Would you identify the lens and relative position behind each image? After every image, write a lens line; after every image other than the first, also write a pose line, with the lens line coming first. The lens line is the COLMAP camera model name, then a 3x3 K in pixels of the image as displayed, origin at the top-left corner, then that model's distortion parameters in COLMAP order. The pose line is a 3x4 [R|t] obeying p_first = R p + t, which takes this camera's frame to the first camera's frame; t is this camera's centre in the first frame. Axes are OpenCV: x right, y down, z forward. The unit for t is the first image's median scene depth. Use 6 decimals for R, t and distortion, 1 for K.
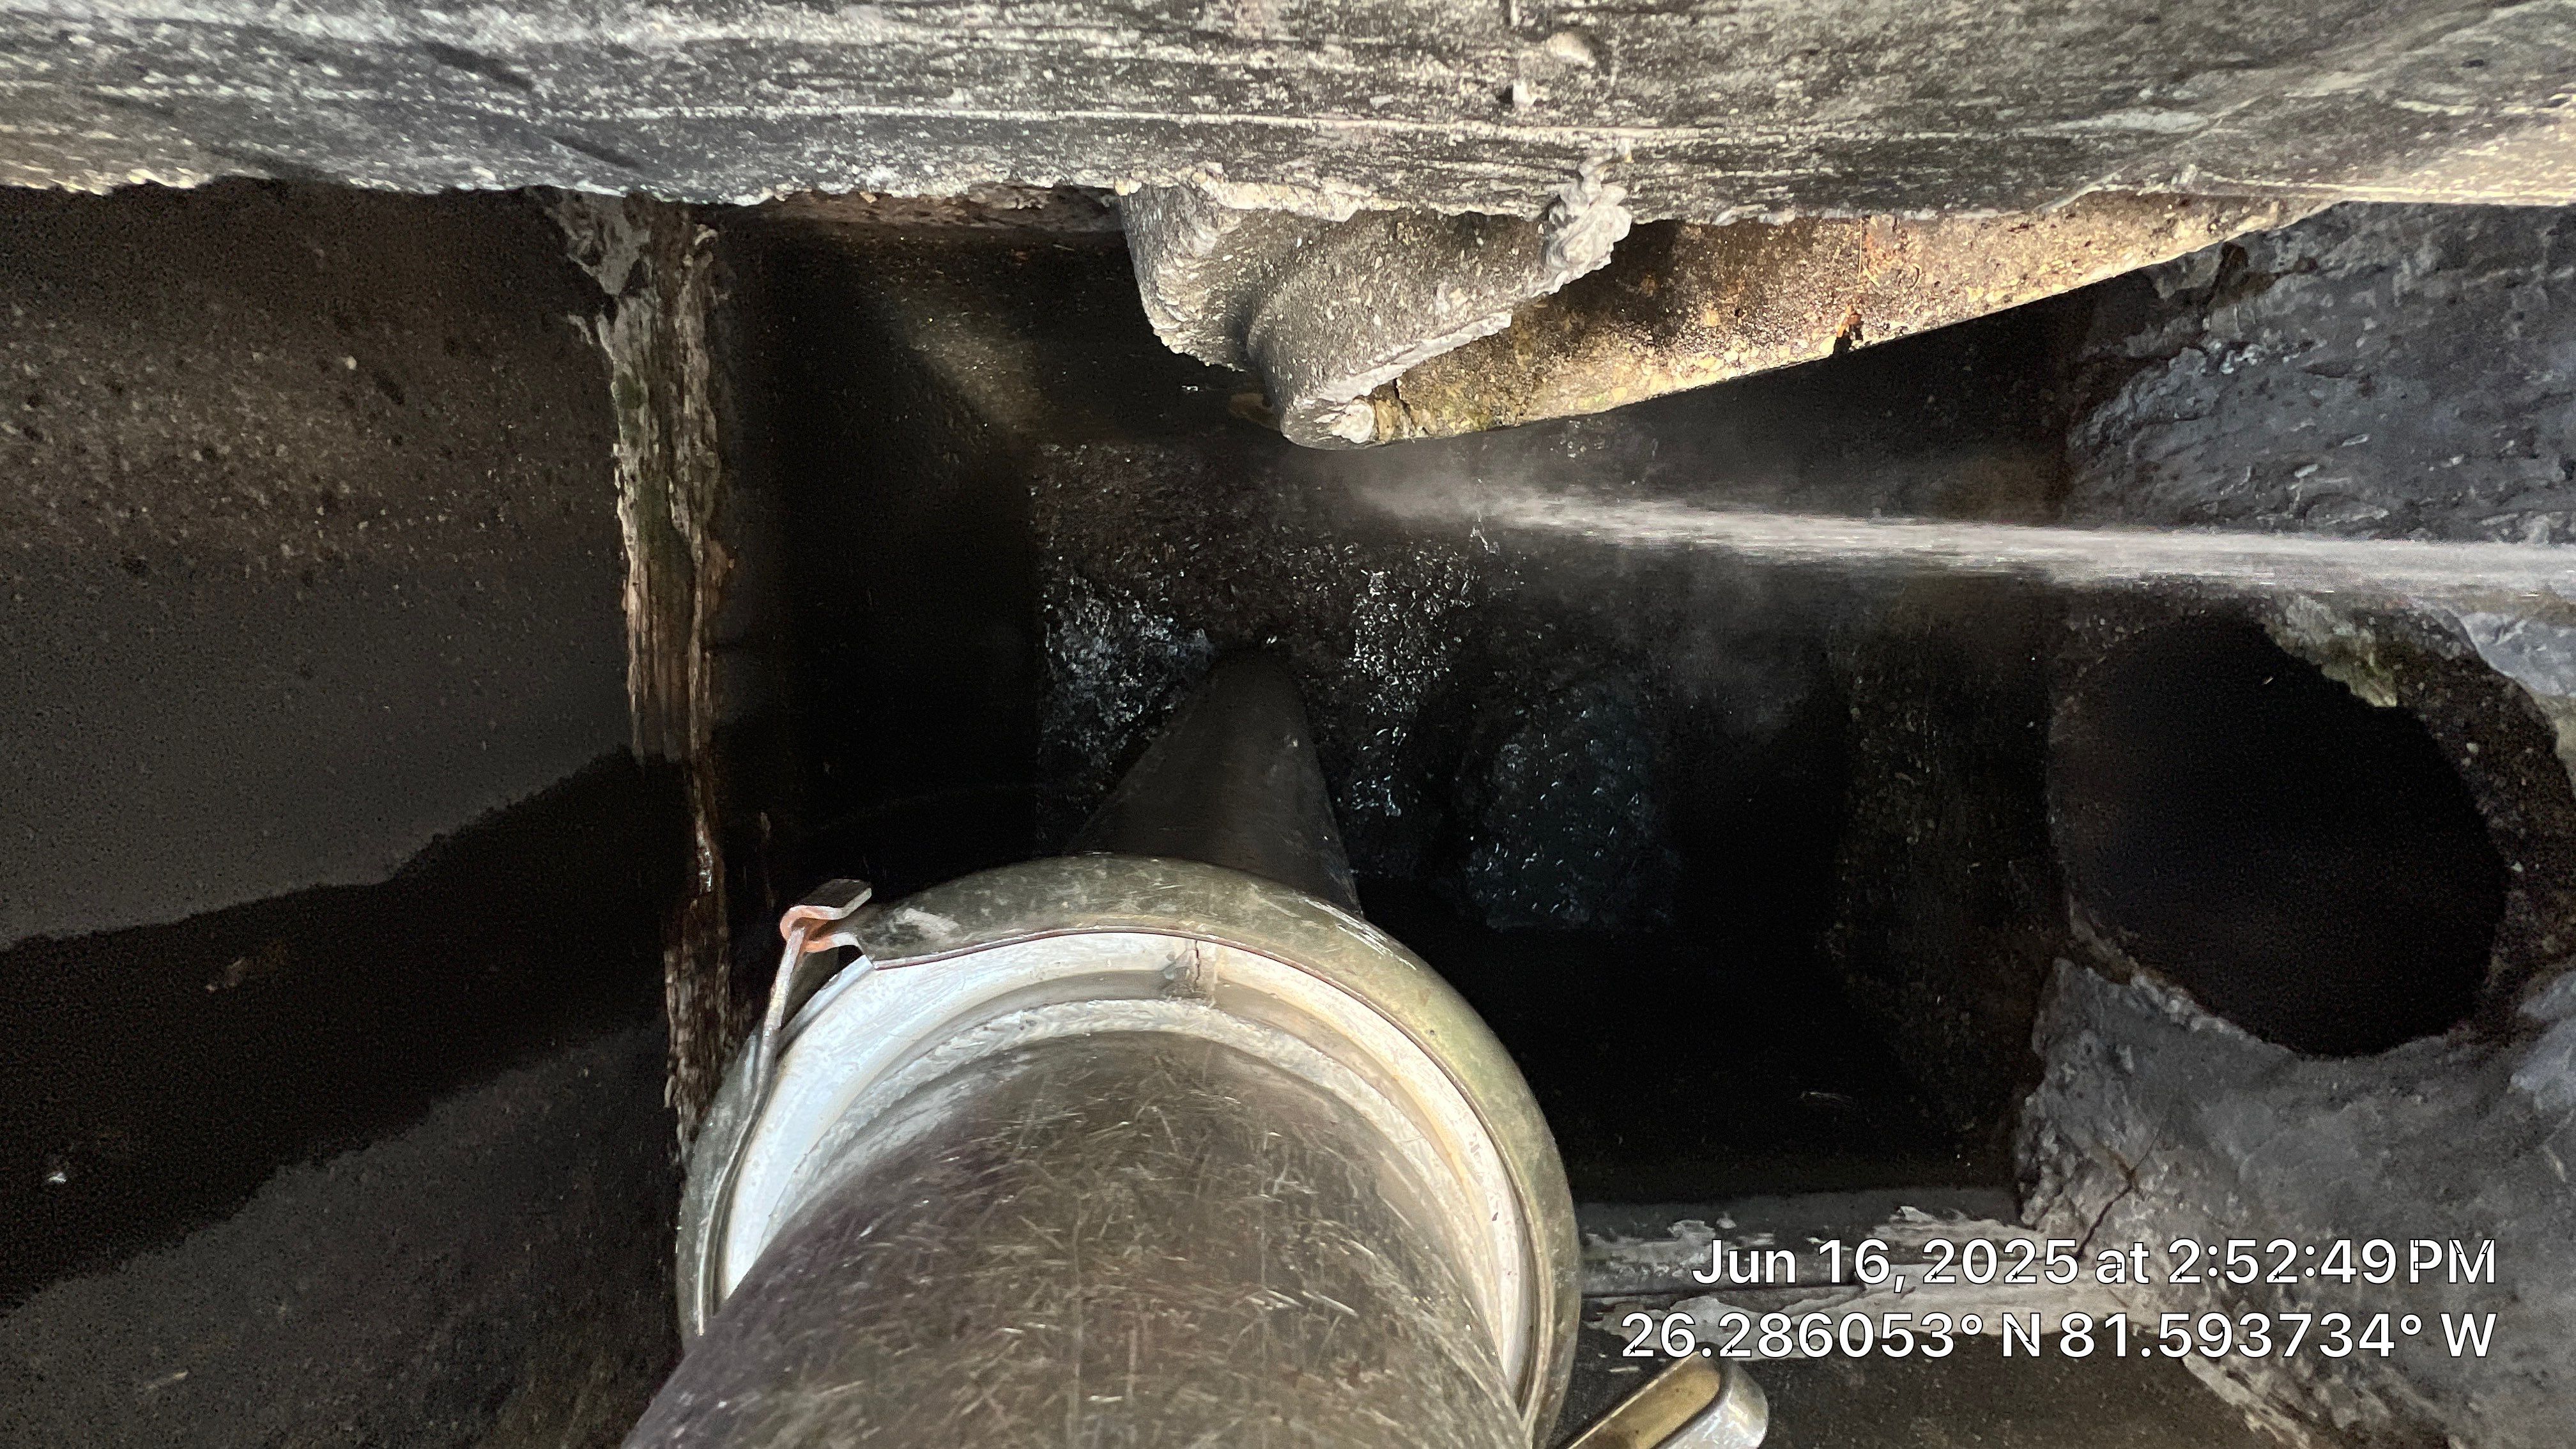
lens RADIAL K [[1029.2, 0, 1320.4], [0, 1029.2, 730.6], [0, 0, 1]] dist [-0.000297, 0.000475]
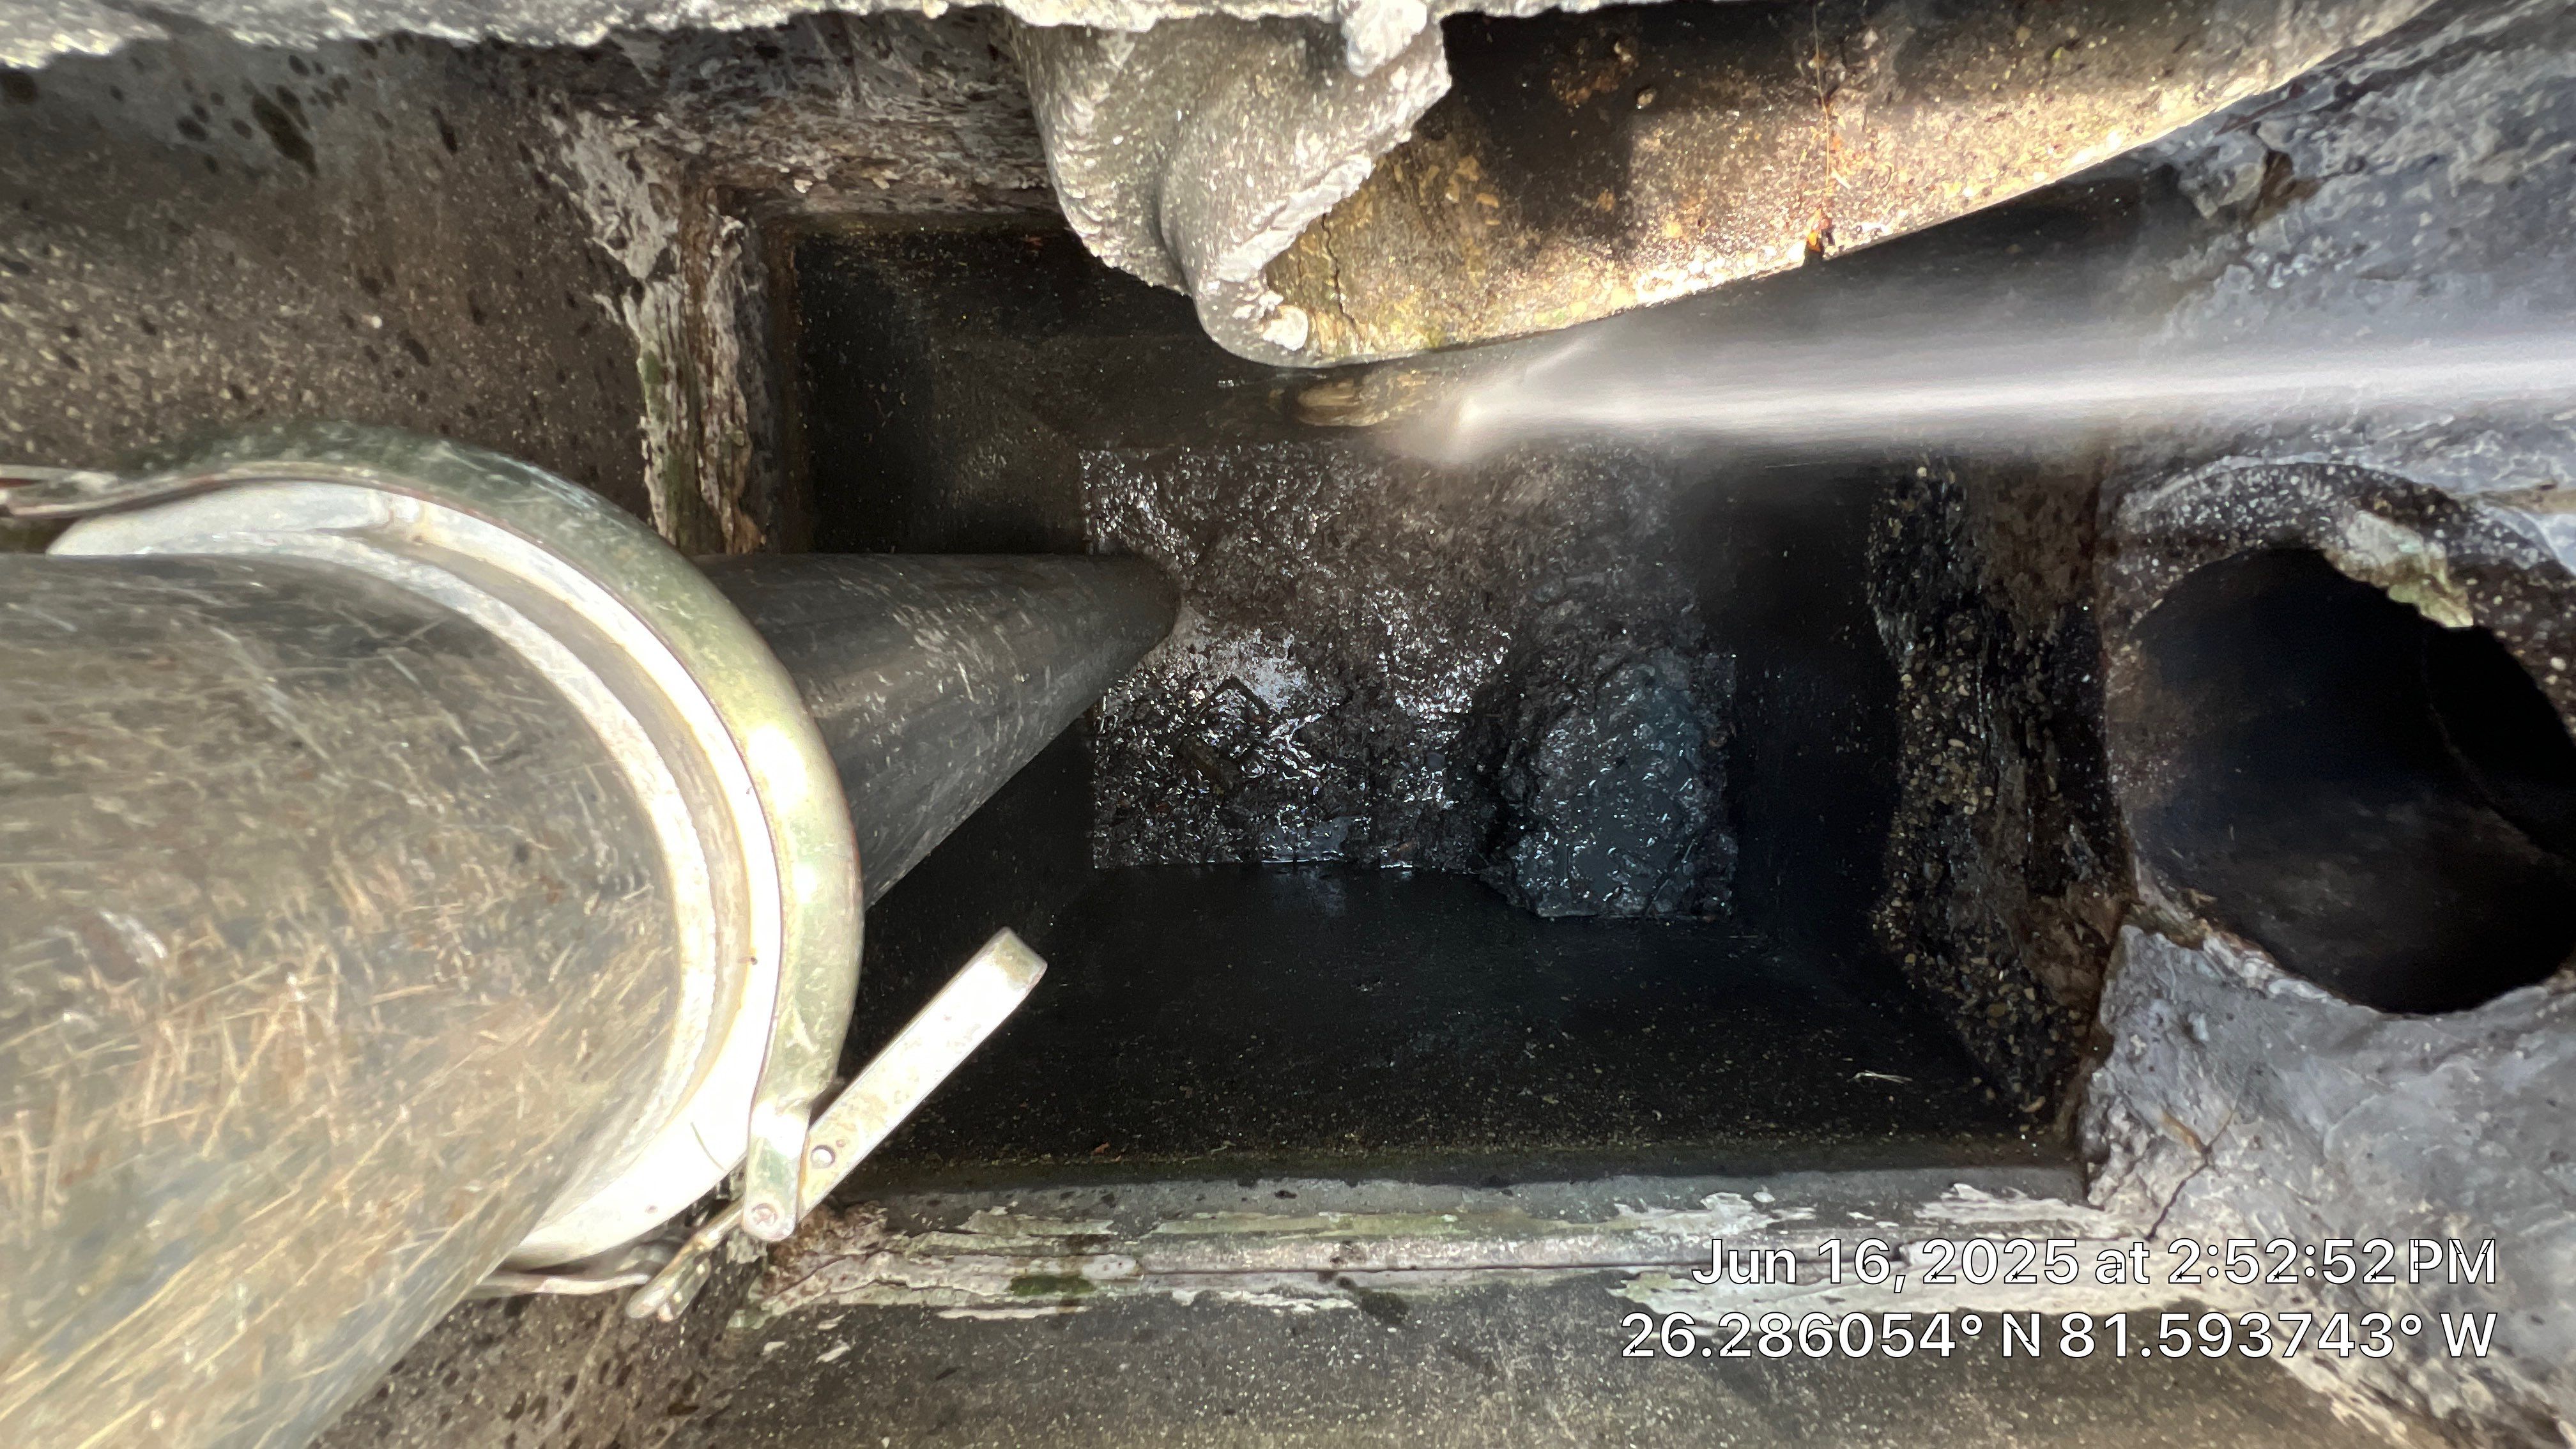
lens RADIAL K [[1029.2, 0, 1318.7], [0, 1029.2, 727.2], [0, 0, 1]] dist [-0.000297, 0.000475]
pose [[0.996860, -0.018151, -0.077070, 0.091951], [0.016506, 0.999623, -0.021931, 0.079654], [0.077439, 0.020590, 0.996784, -0.000681]]
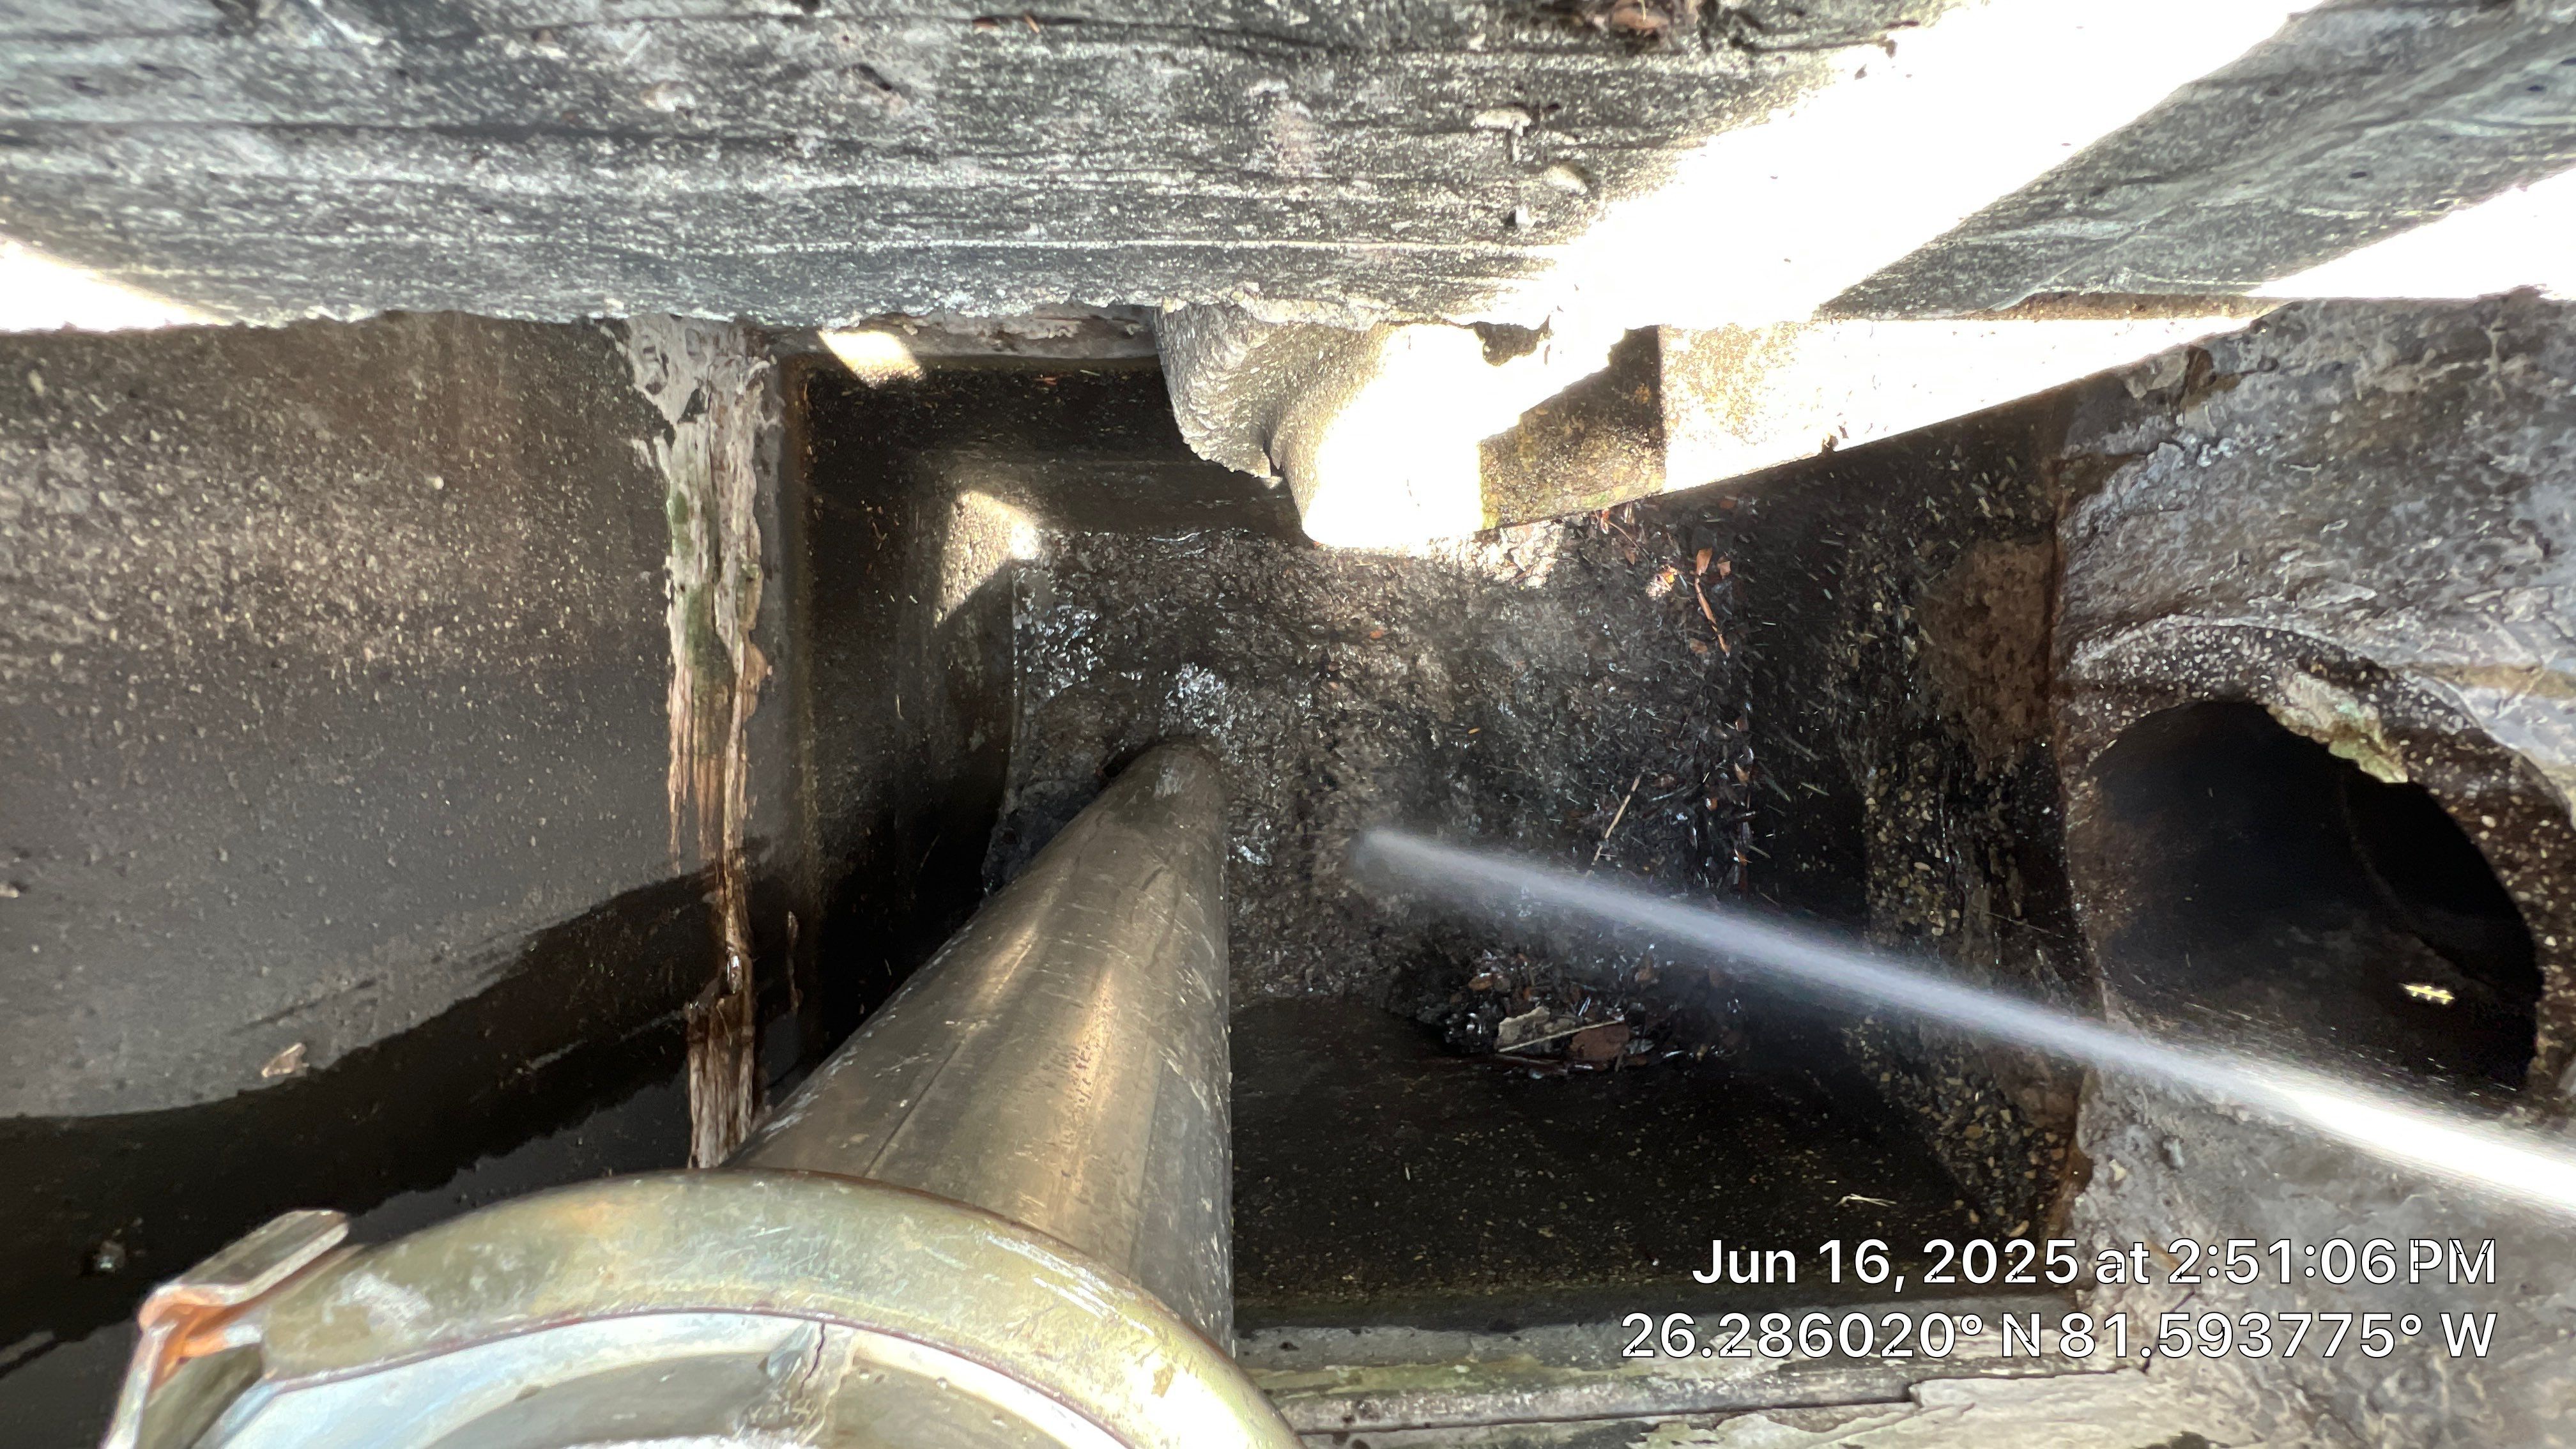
lens RADIAL K [[1029.2, 0, 1321.2], [0, 1029.2, 730.1], [0, 0, 1]] dist [-0.000297, 0.000475]
pose [[0.999820, -0.015503, -0.010941, -0.007176], [0.014275, 0.994417, -0.104555, 0.018581], [0.012501, 0.104380, 0.994459, -0.023629]]
